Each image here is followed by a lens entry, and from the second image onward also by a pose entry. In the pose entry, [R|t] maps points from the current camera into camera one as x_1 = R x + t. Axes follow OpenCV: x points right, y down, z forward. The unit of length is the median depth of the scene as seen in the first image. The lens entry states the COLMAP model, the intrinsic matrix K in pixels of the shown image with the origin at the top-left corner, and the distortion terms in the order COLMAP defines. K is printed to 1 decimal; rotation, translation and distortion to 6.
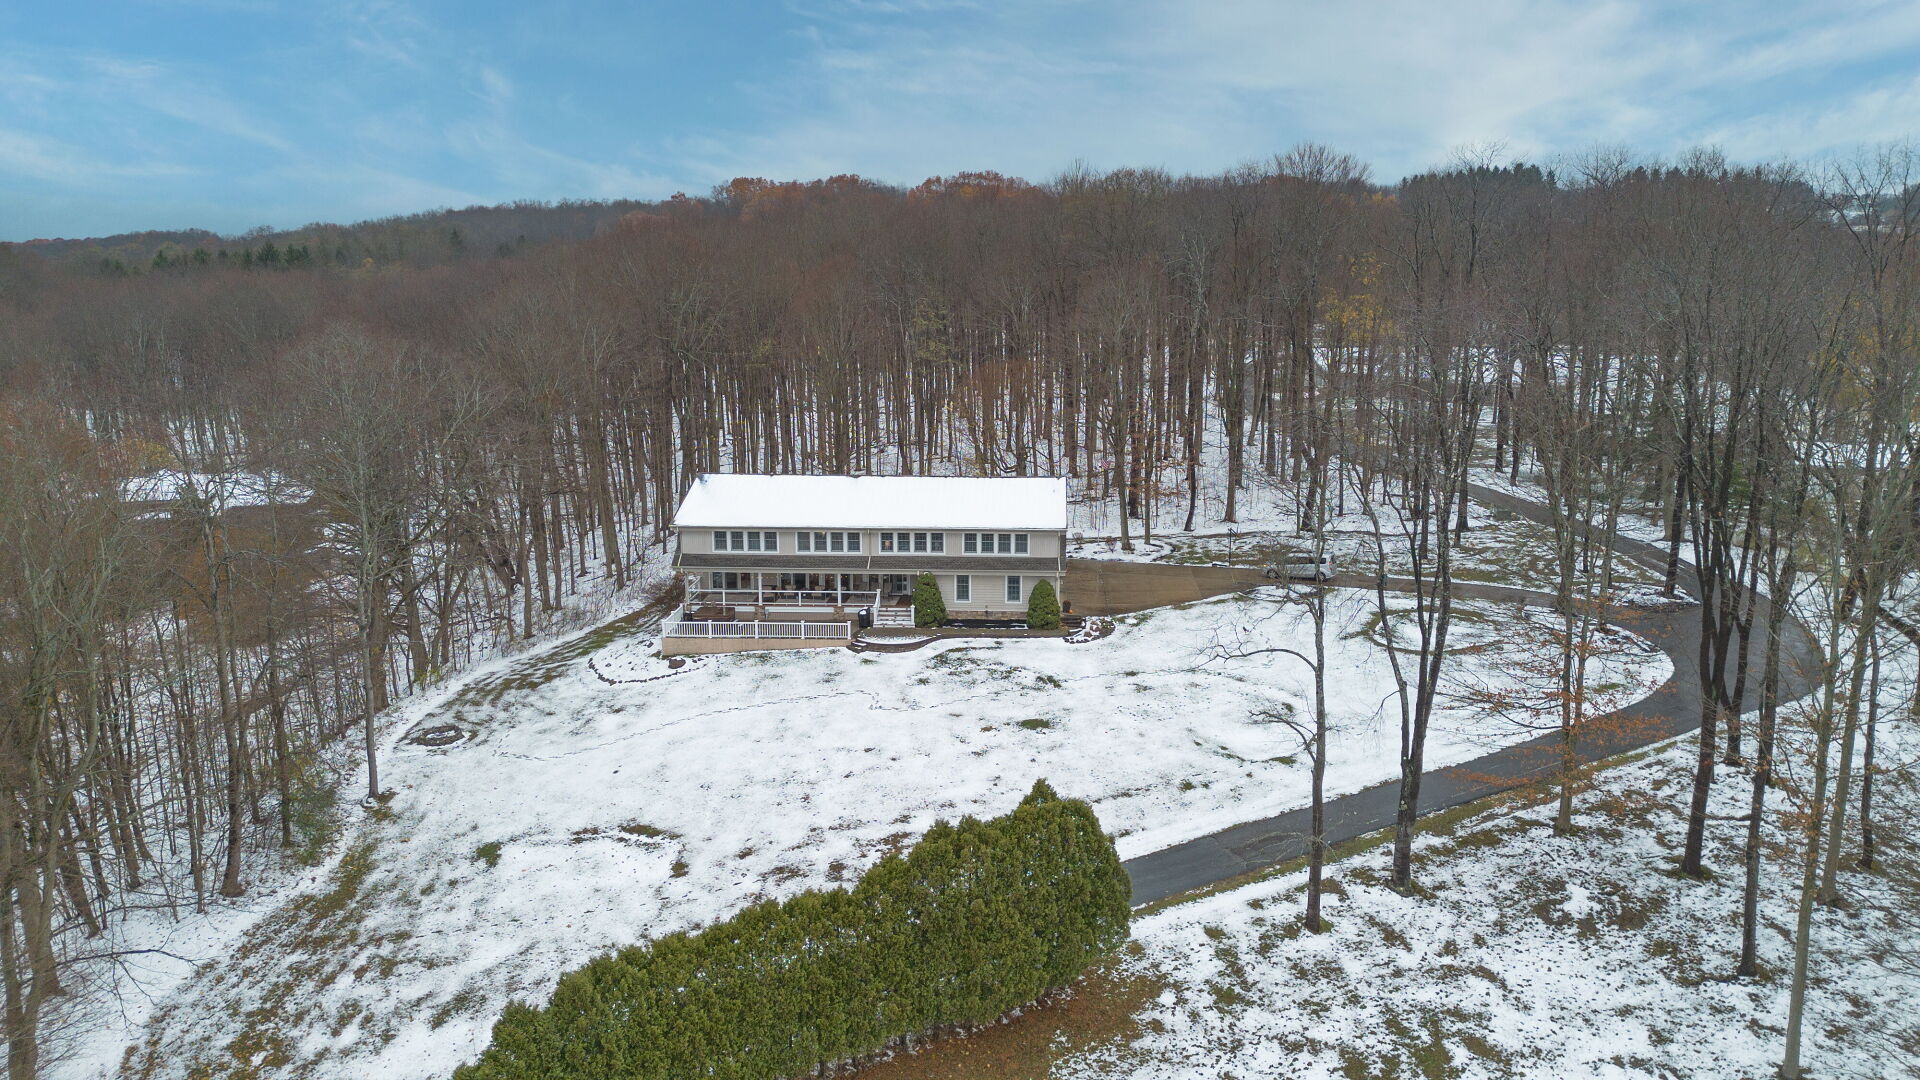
lens RADIAL K [[1352.1, 0, 956.4], [0, 1352.1, 538.8], [0, 0, 1]] dist [0.073968, -0.068793]
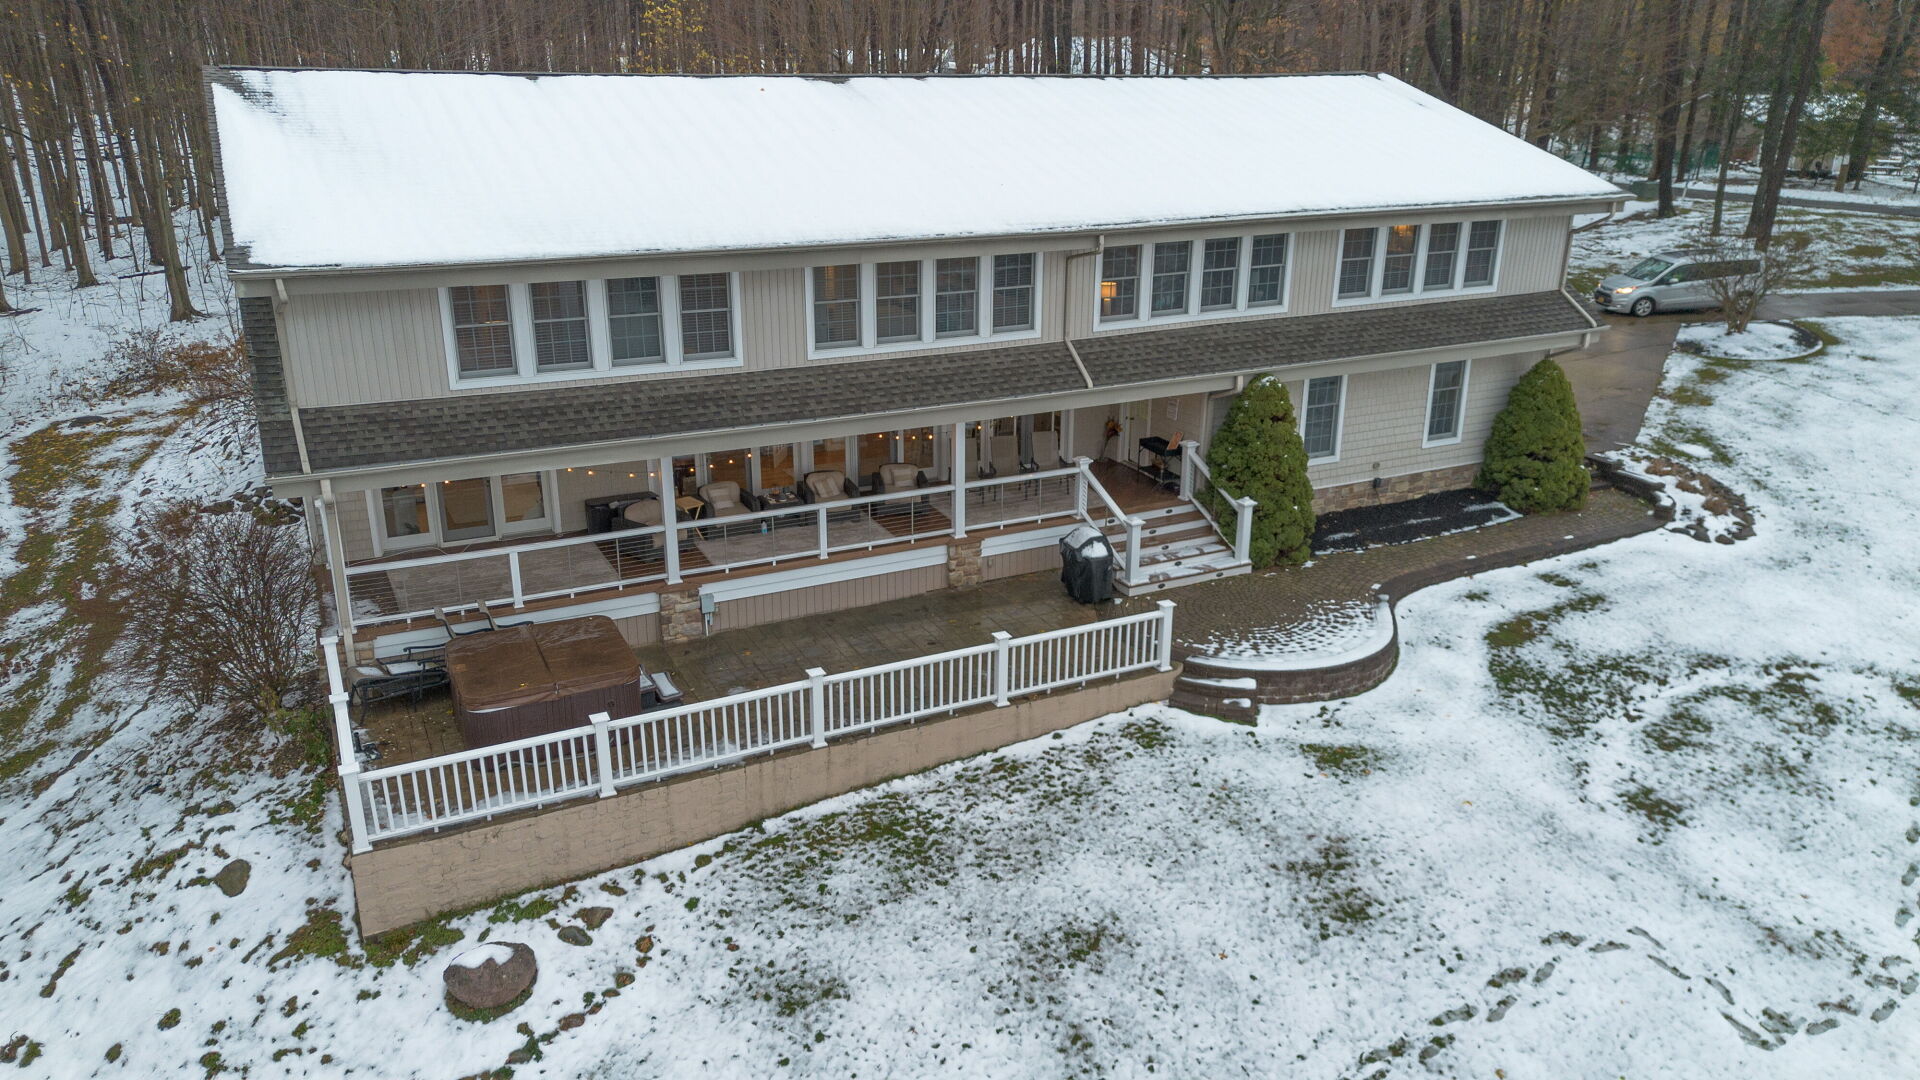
lens RADIAL K [[1352.1, 0, 952.5], [0, 1352.1, 544.0], [0, 0, 1]] dist [0.073968, -0.068793]
pose [[0.860789, -0.163019, 0.482149, -0.276286], [0.089379, 0.981013, 0.172119, 0.004579], [-0.501053, -0.105064, 0.859015, 0.956164]]
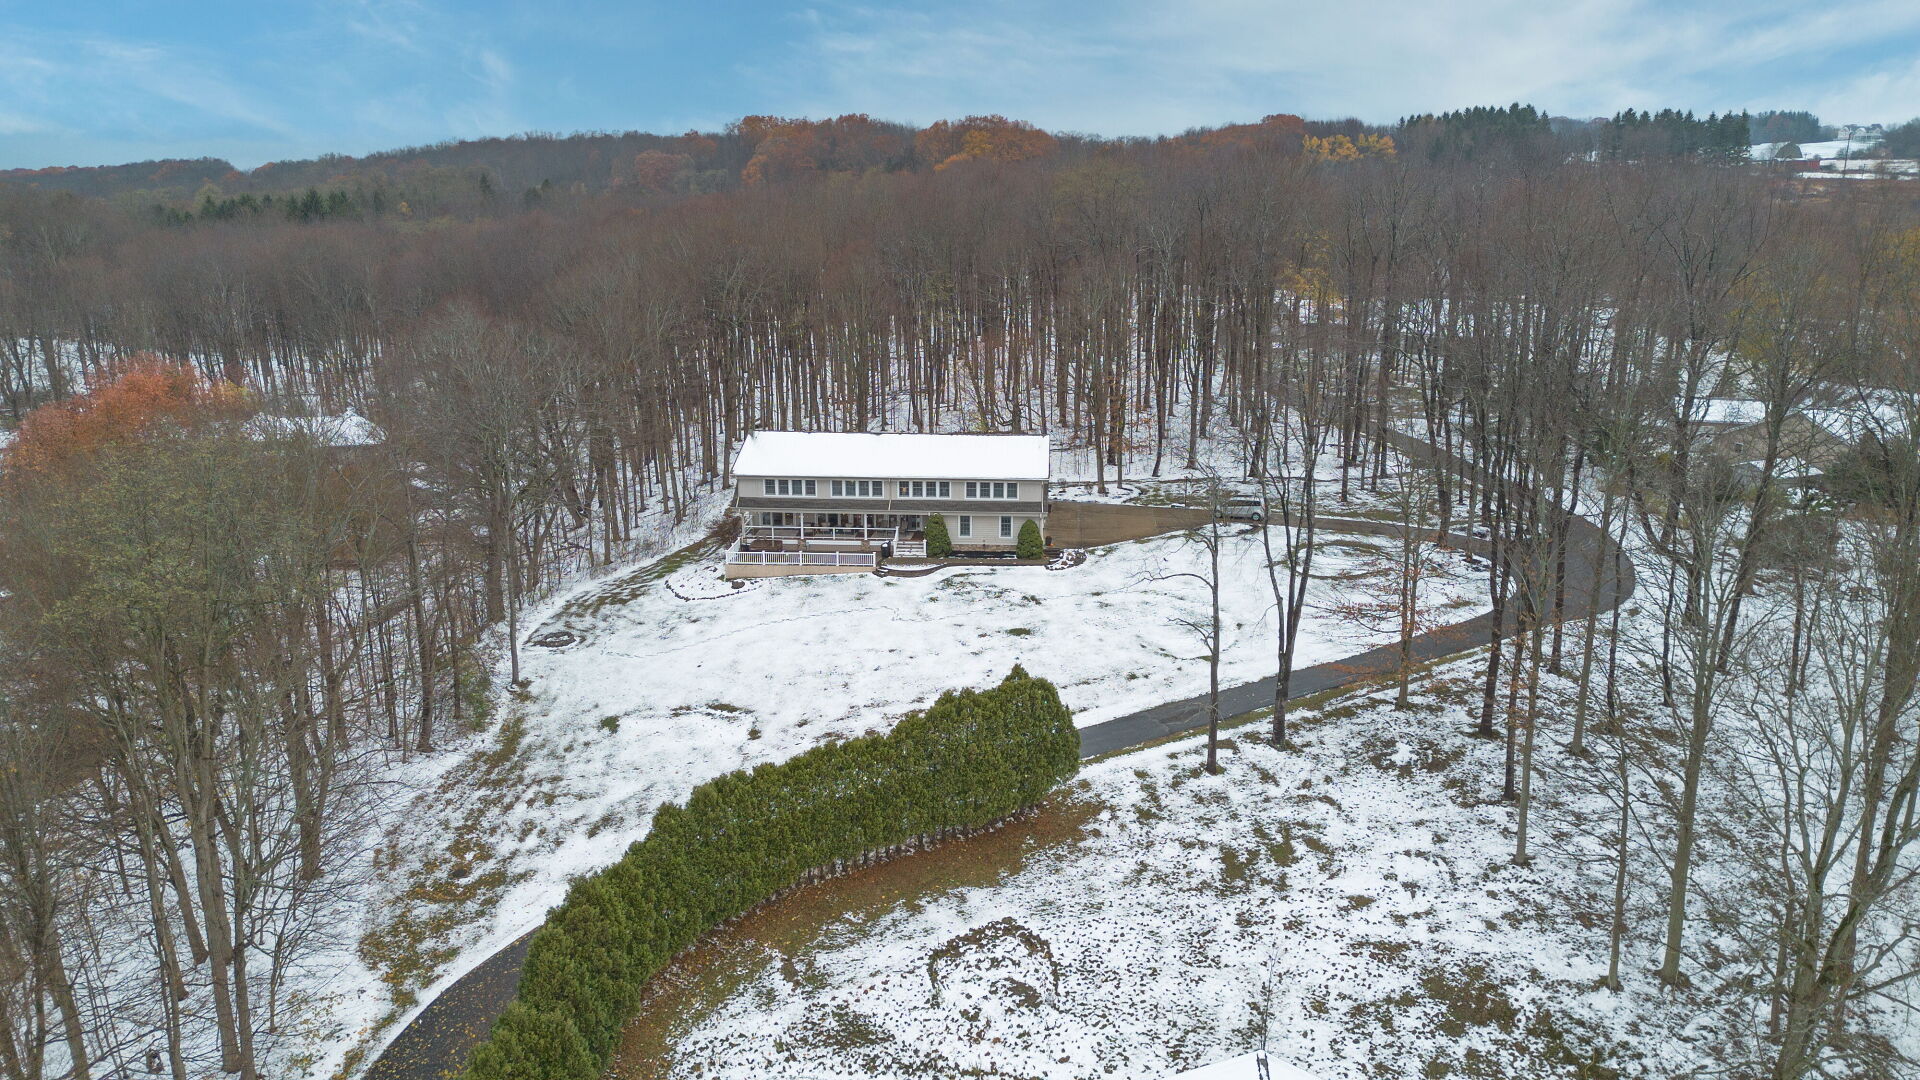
lens RADIAL K [[1352.1, 0, 957.3], [0, 1352.1, 532.2], [0, 0, 1]] dist [0.073968, -0.068793]
pose [[0.999987, 0.003305, -0.003832, 0.002928], [-0.003119, 0.998858, 0.047682, -0.020995], [0.003985, -0.047669, 0.998855, -0.301434]]
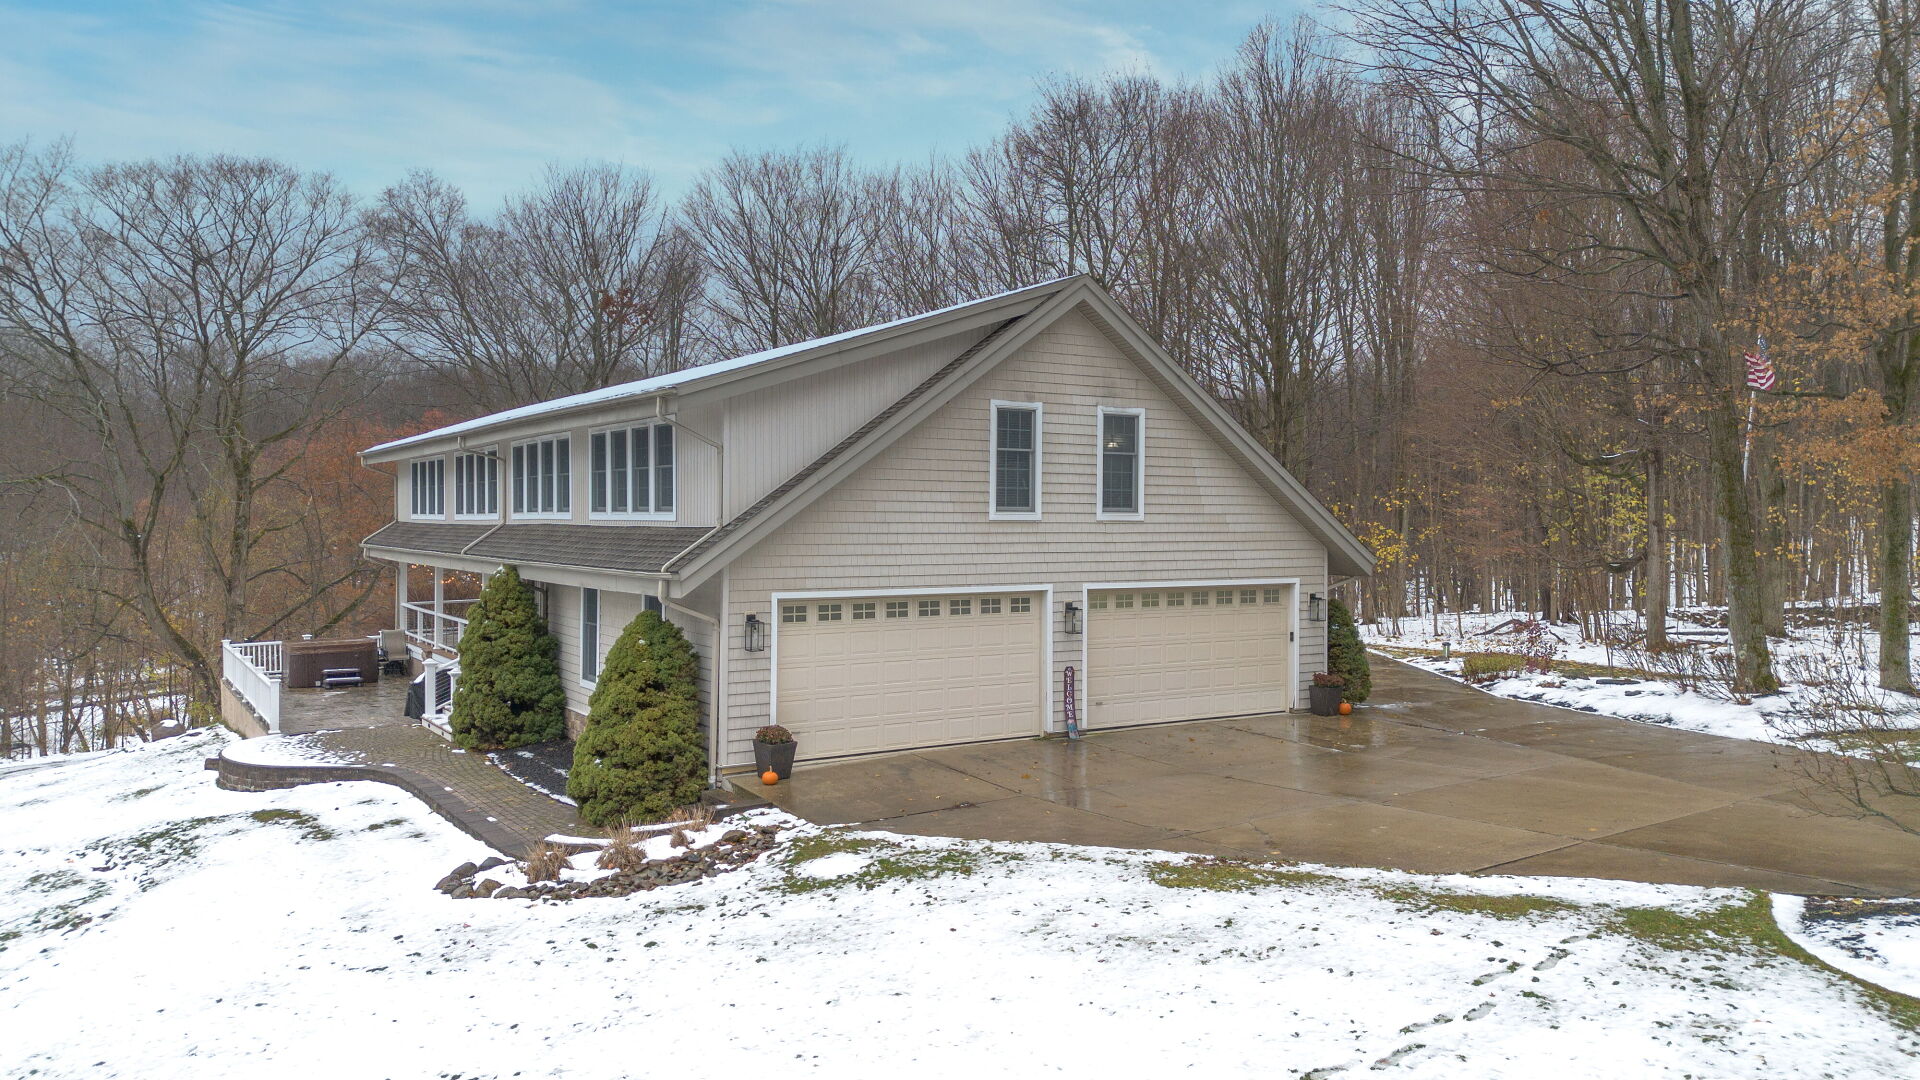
lens RADIAL K [[1352.1, 0, 952.1], [0, 1352.1, 529.5], [0, 0, 1]] dist [0.073968, -0.068793]
pose [[0.598258, 0.013332, -0.801193, 0.351771], [-0.155930, 0.982685, -0.100082, 0.038387], [0.785986, 0.184805, 0.589977, 1.096447]]
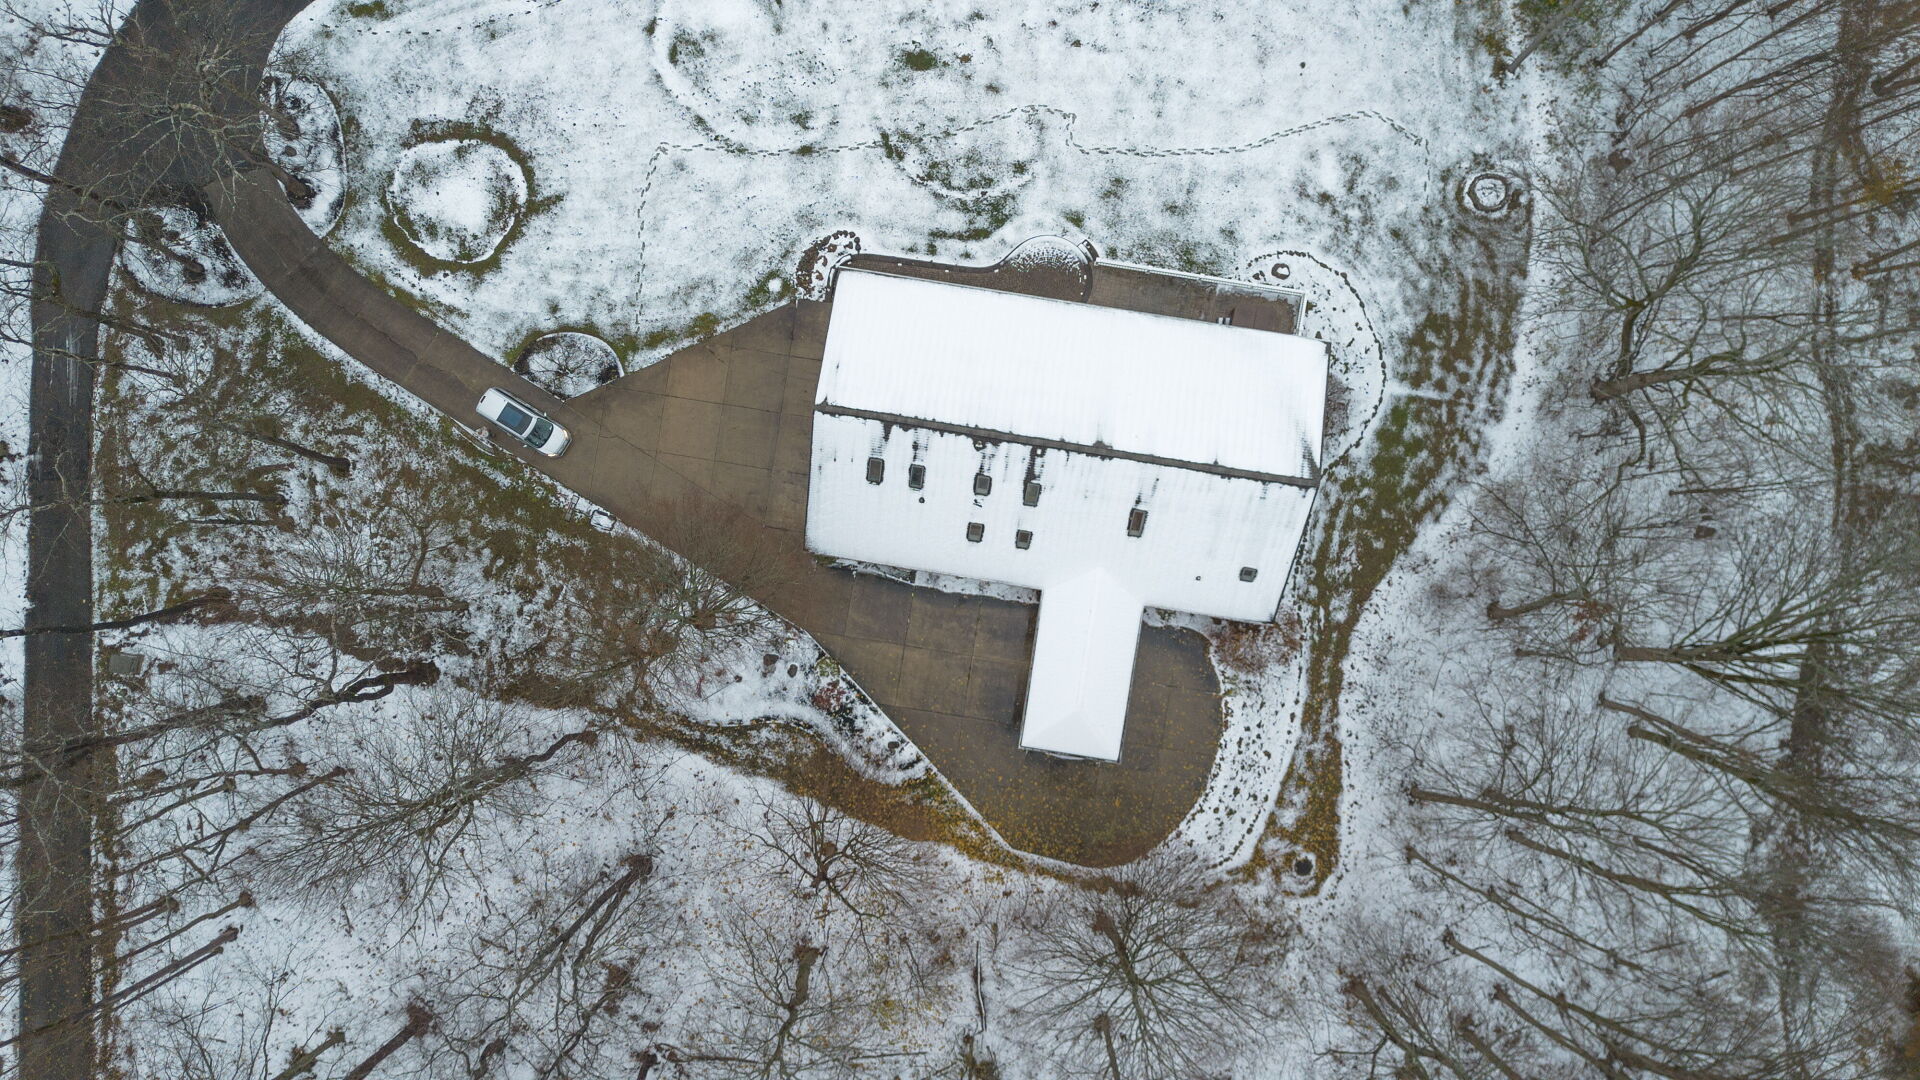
lens RADIAL K [[1352.1, 0, 956.8], [0, 1352.1, 531.1], [0, 0, 1]] dist [0.073968, -0.068793]
pose [[-0.996639, -0.081471, 0.008516, -0.010299], [0.024118, -0.192498, 0.981001, -1.014204], [-0.078284, 0.977909, 0.193816, 1.196919]]
